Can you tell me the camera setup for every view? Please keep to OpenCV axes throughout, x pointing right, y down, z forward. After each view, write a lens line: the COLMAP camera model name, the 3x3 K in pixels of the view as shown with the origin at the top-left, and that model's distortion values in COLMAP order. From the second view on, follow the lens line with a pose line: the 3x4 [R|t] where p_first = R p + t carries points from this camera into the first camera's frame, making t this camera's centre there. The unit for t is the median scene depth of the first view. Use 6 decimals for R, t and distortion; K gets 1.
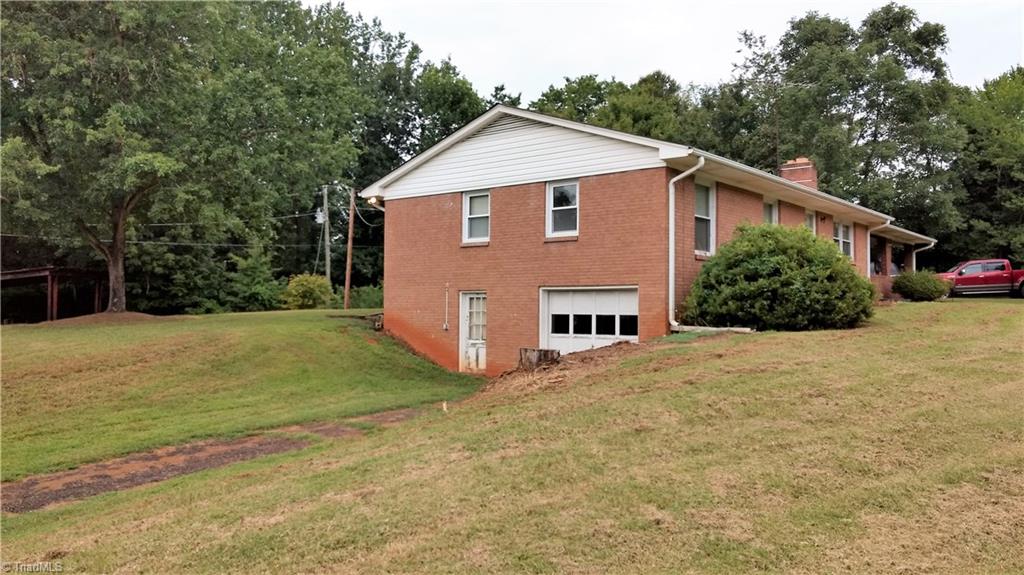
lens RADIAL K [[799.7, 0, 512.7], [0, 799.7, 272.9], [0, 0, 1]] dist [0.035063, 0.001428]
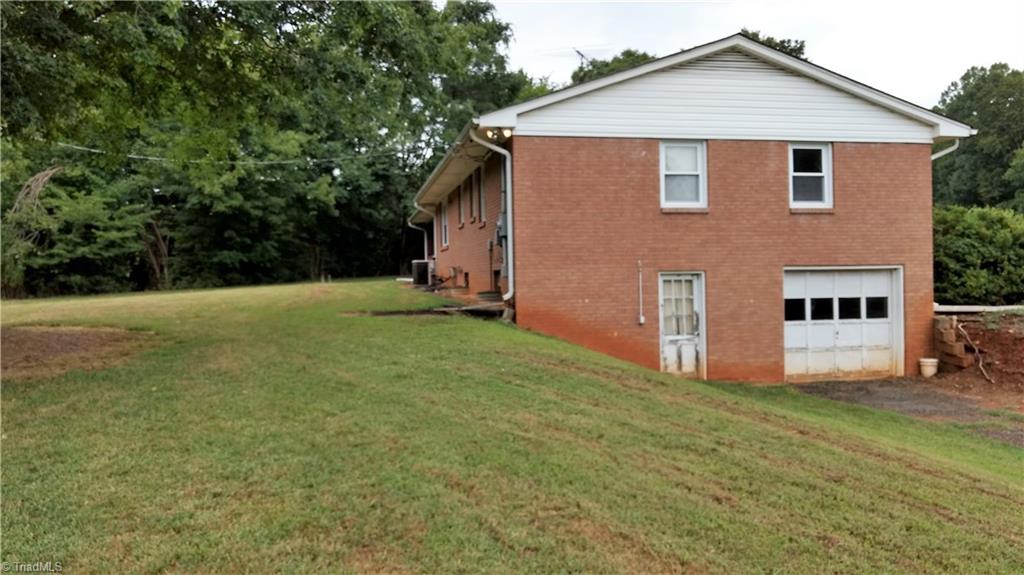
lens RADIAL K [[806.2, 0, 511.6], [0, 806.2, 271.3], [0, 0, 1]] dist [-0.000209, -0.004584]
pose [[0.645399, -0.010486, 0.763773, -0.728321], [-0.018476, 0.999399, 0.029333, 0.002820], [-0.763622, -0.033043, 0.644817, 0.615233]]
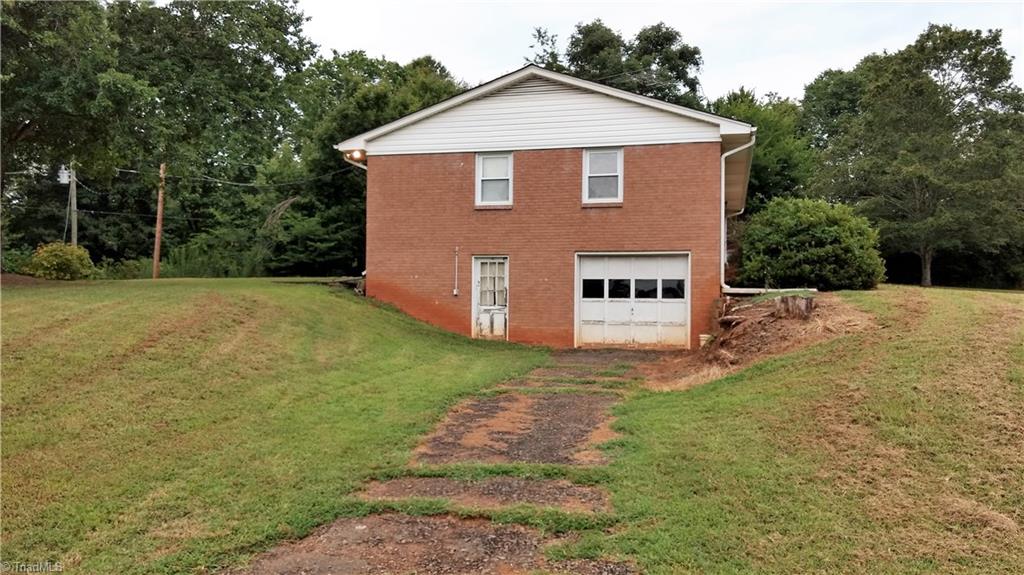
lens RADIAL K [[788.2, 0, 512.0], [0, 788.2, 287.5], [0, 0, 1]] dist [0.025684, -0.001578]
pose [[0.910770, 0.009638, 0.412801, -0.412720], [-0.023465, 0.999320, 0.028439, 0.033193], [-0.412246, -0.035588, 0.910377, 0.112739]]
